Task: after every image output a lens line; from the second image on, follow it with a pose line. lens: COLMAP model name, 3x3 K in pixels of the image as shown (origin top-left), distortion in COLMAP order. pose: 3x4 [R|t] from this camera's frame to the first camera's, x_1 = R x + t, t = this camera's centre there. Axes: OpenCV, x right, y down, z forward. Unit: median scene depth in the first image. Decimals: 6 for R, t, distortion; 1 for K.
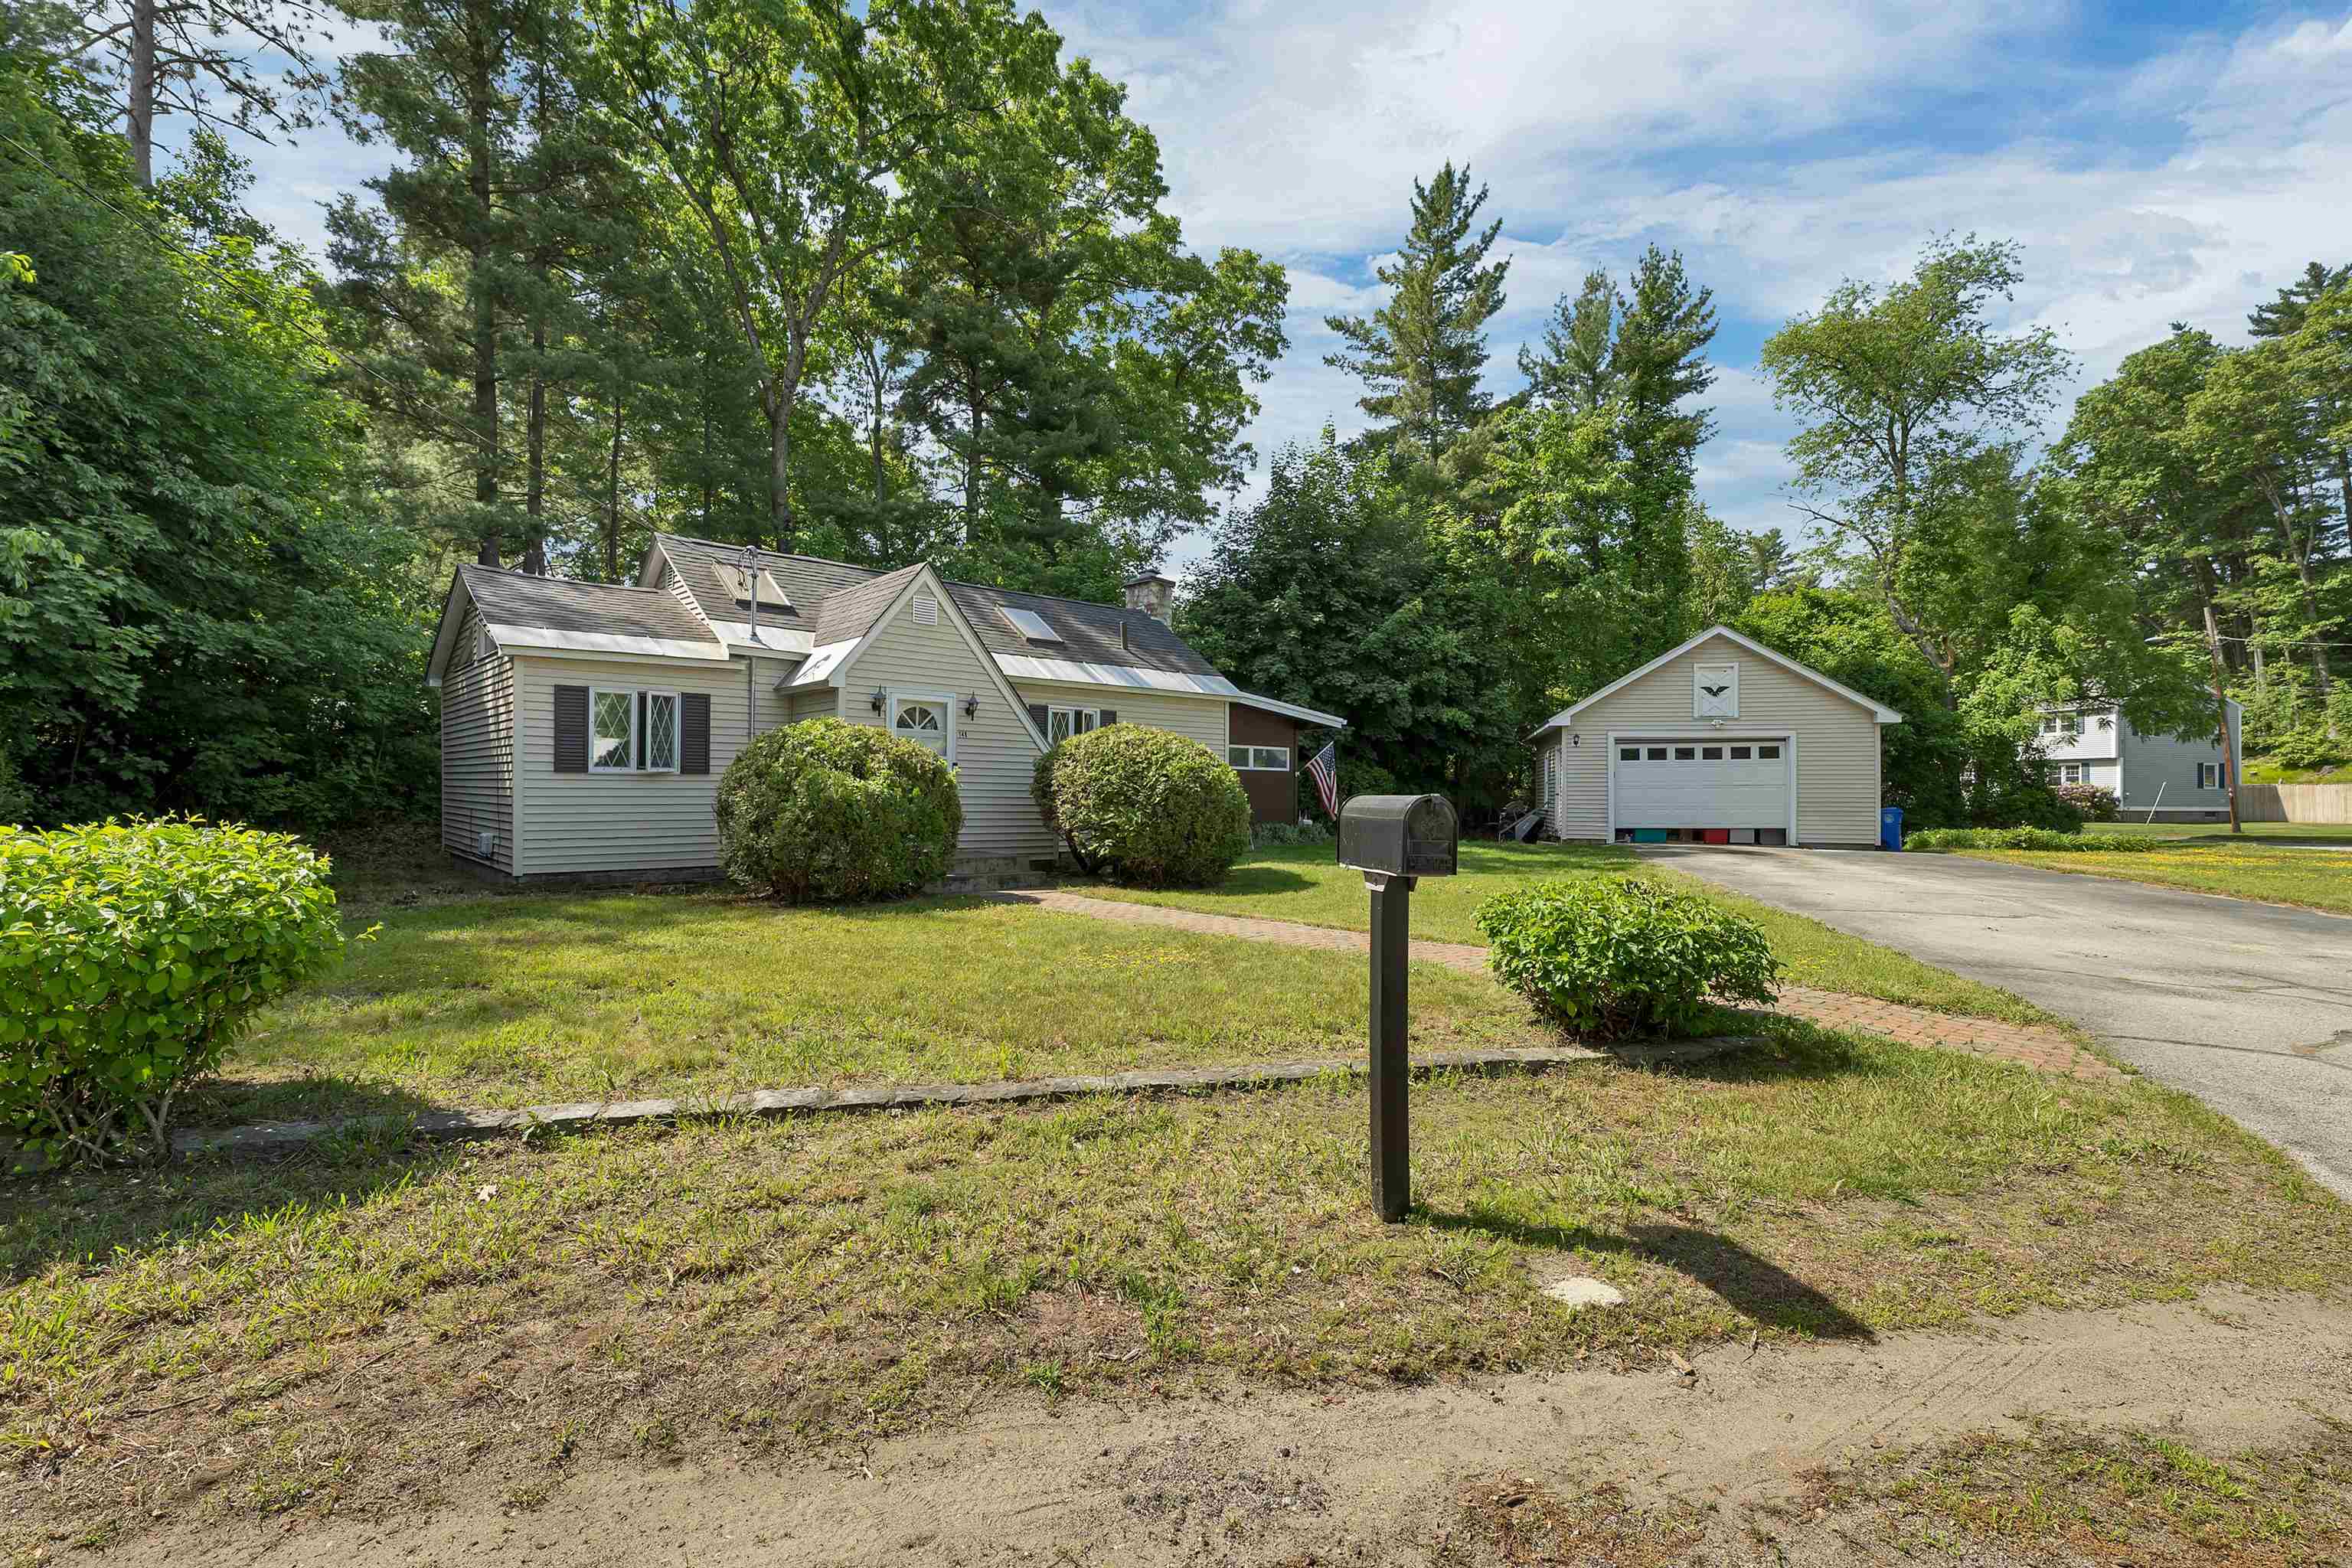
lens RADIAL K [[1038.9, 0, 1176.0], [0, 1038.9, 784.0], [0, 0, 1]] dist [-0.001438, 0.005008]
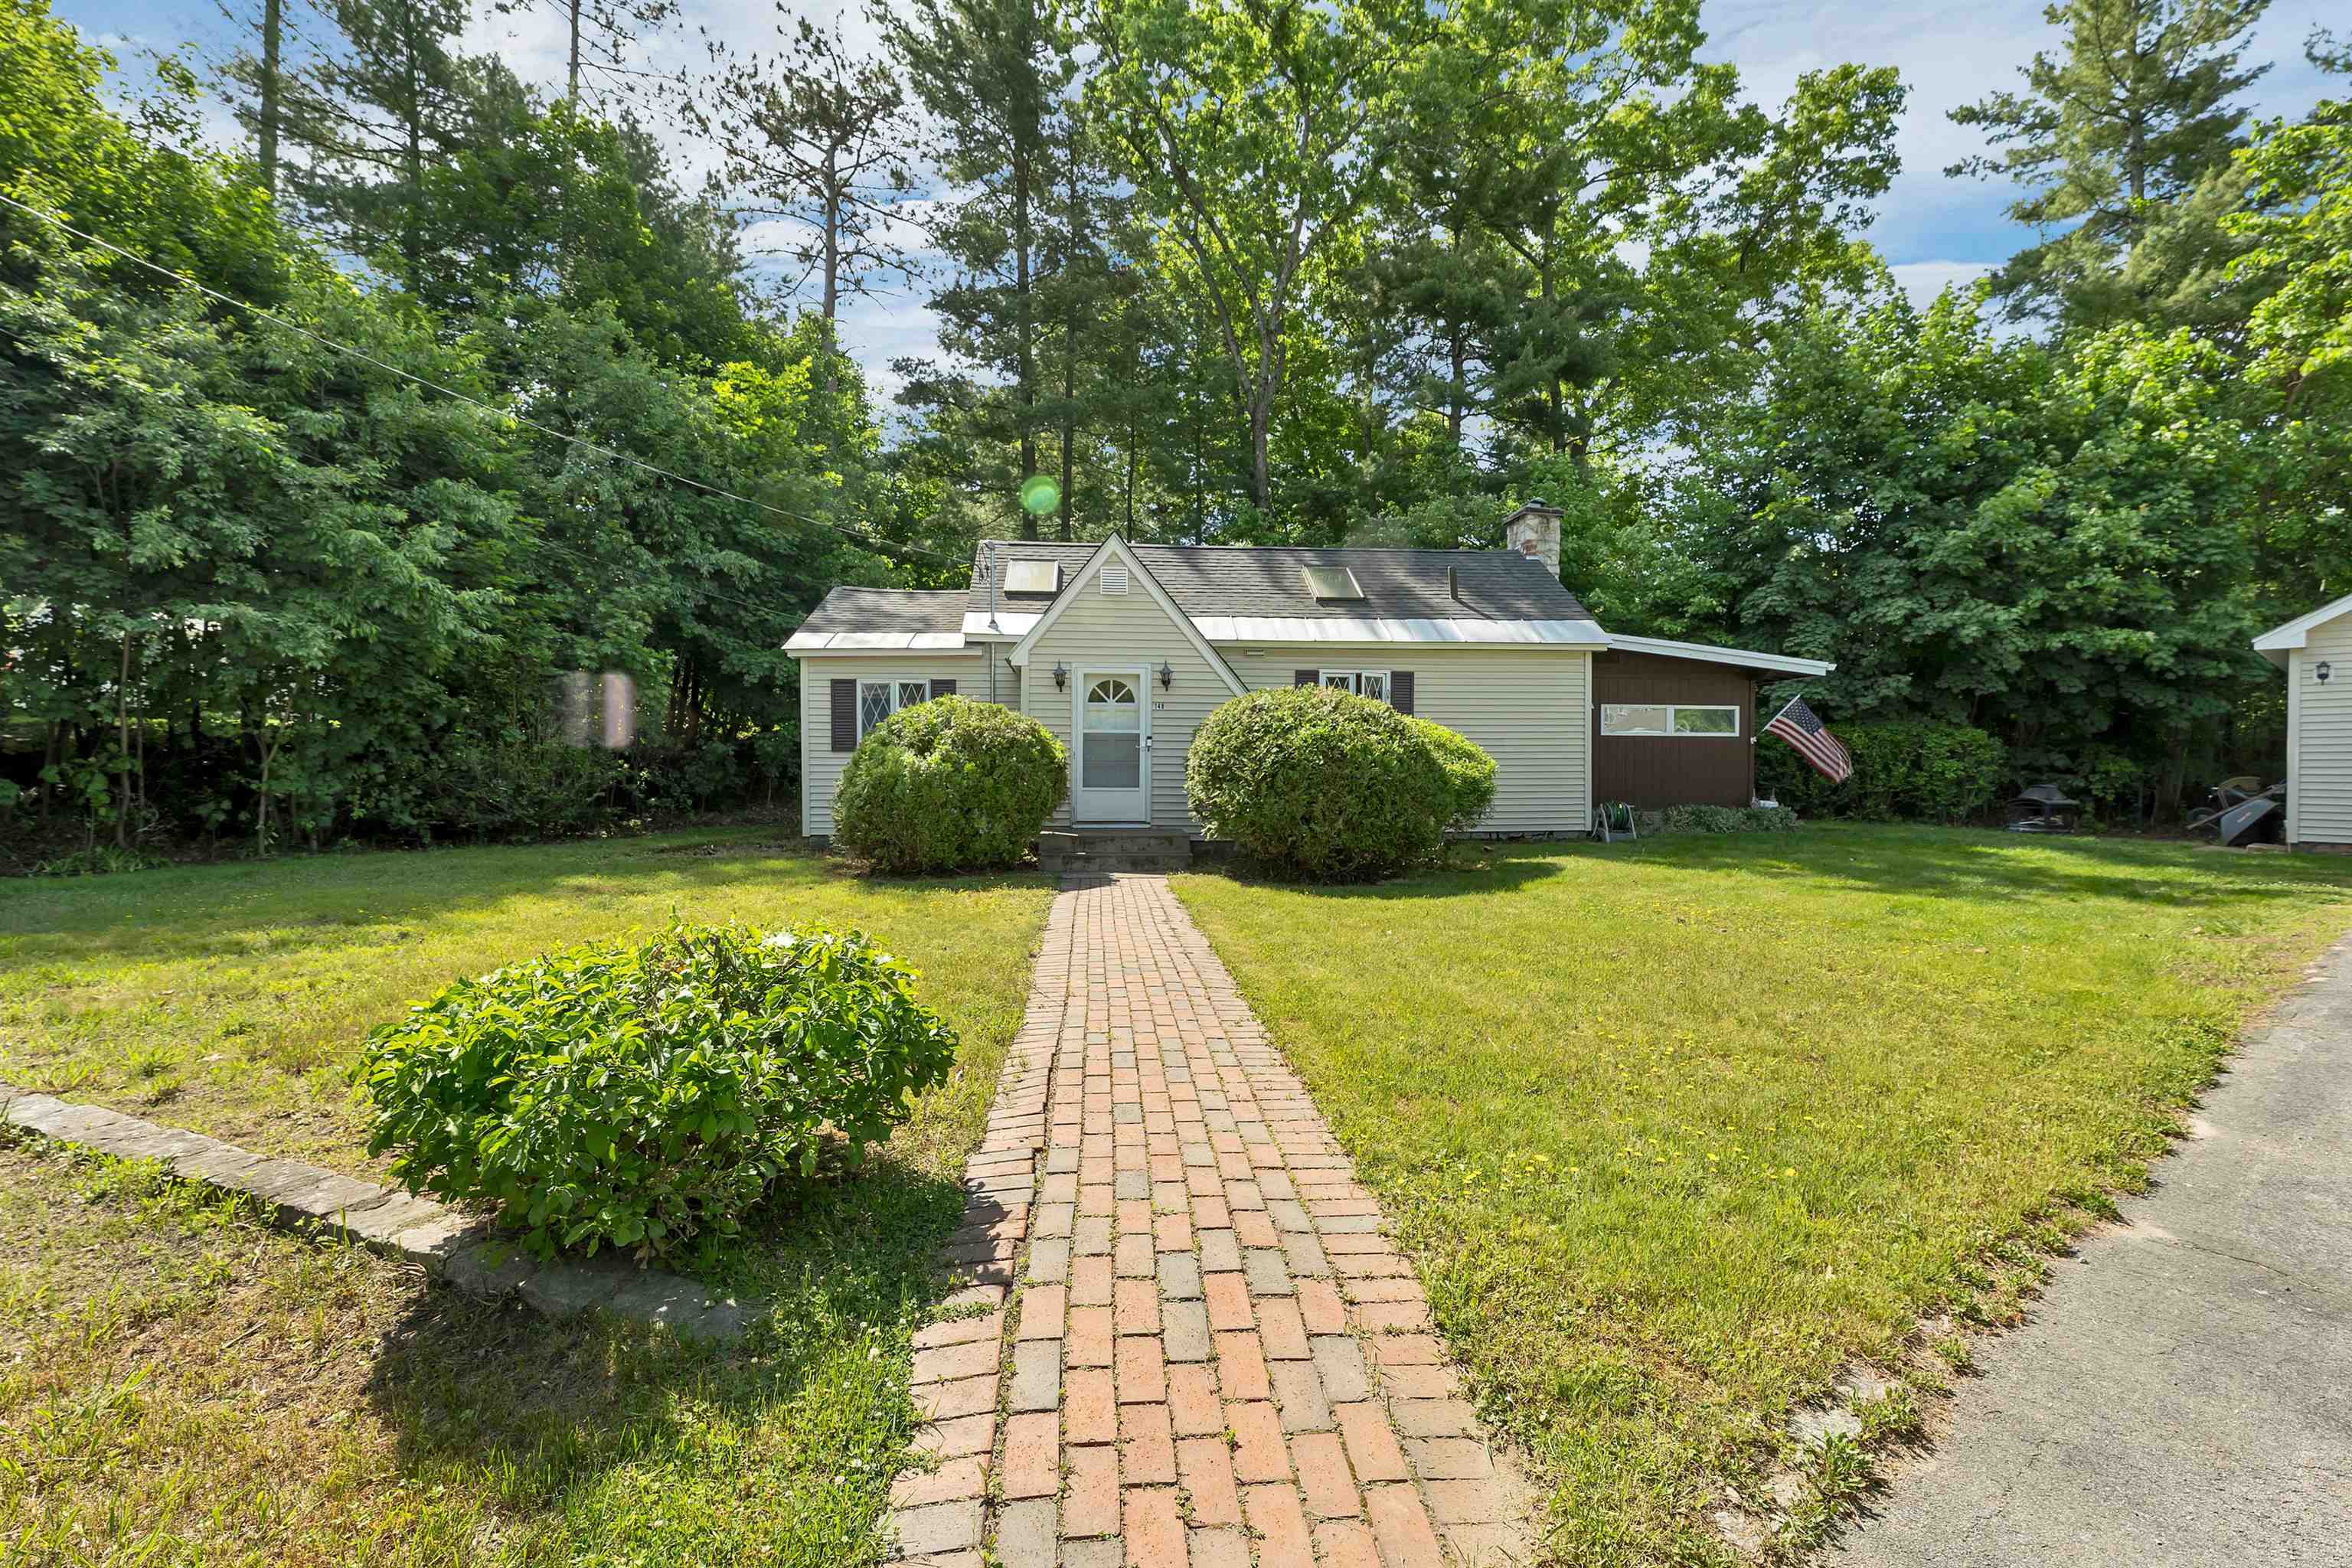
lens RADIAL K [[975.7, 0, 1134.5], [0, 975.7, 784.0], [0, 0, 1]] dist [-0.001608, -0.000396]
pose [[0.785606, 0.009882, -0.618648, 0.174732], [0.007668, 0.999640, 0.025706, 0.000513], [0.618679, -0.024939, 0.785248, 0.141759]]
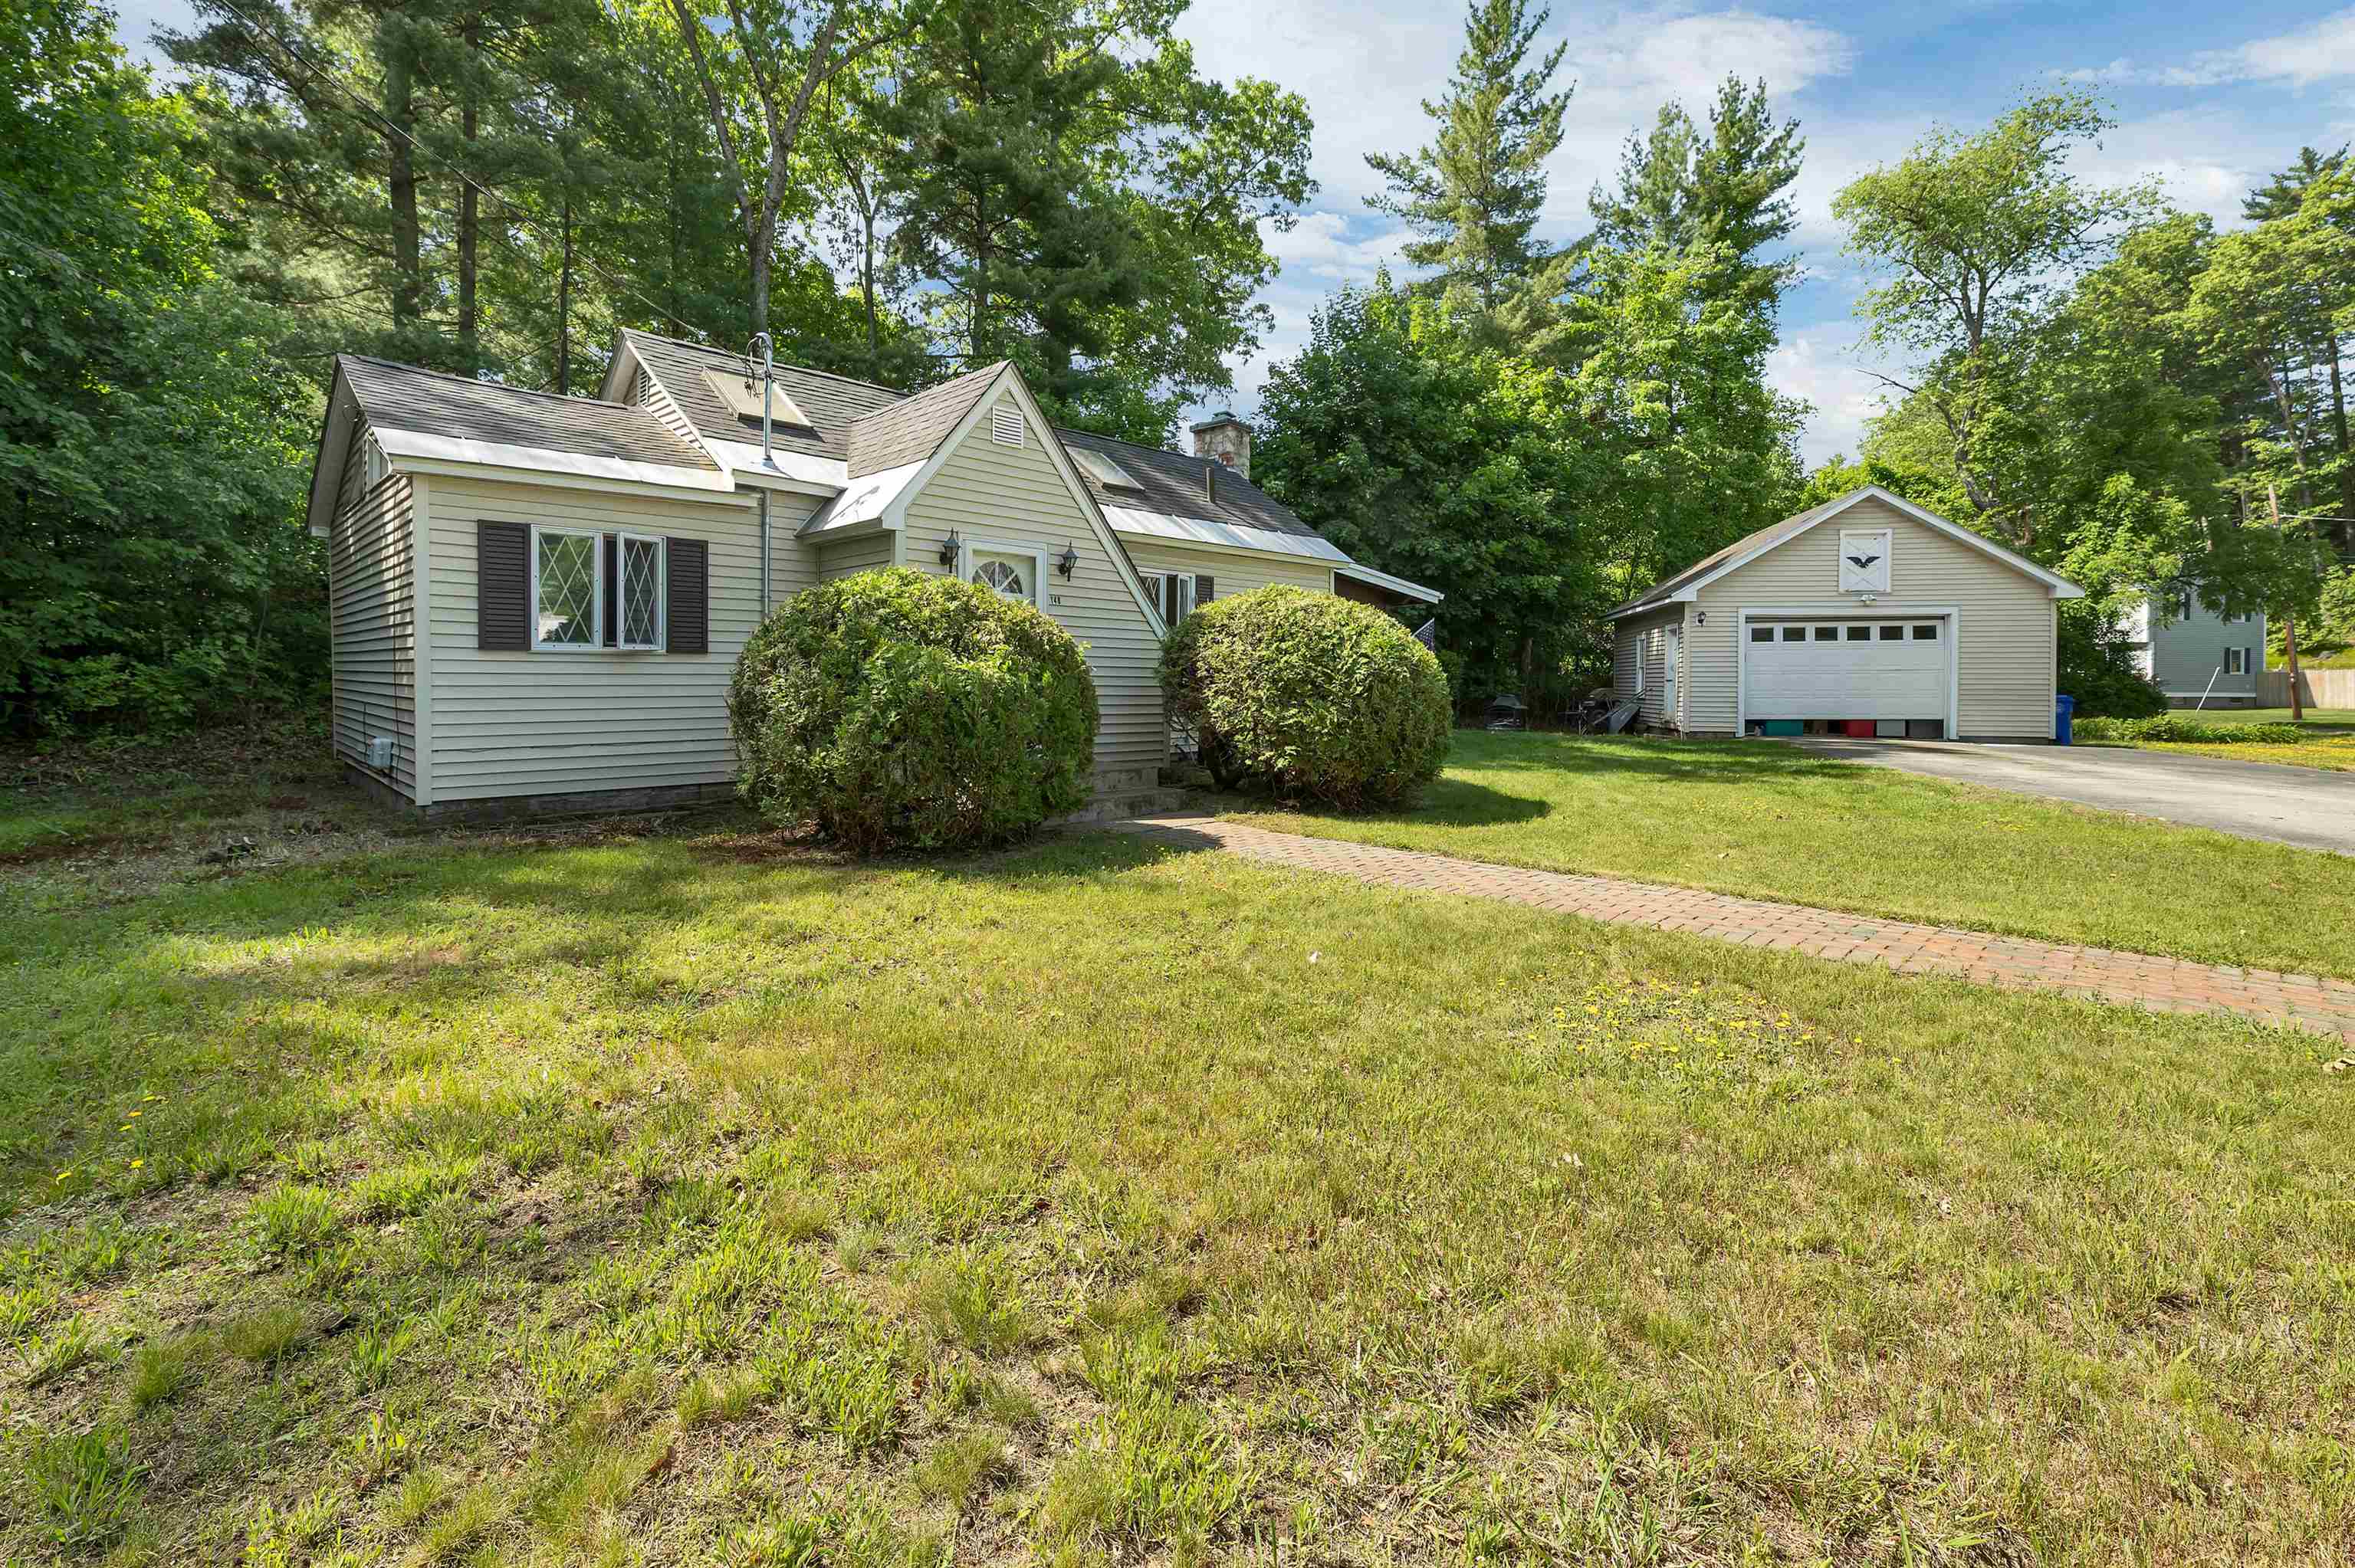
lens RADIAL K [[1029.5, 0, 1181.0], [0, 1029.5, 694.6], [0, 0, 1]] dist [0.002523, -0.000072]
pose [[0.999164, -0.001478, 0.040853, -0.075968], [0.000510, 0.999719, 0.023681, 0.000909], [-0.040876, -0.023640, 0.998885, 0.139062]]
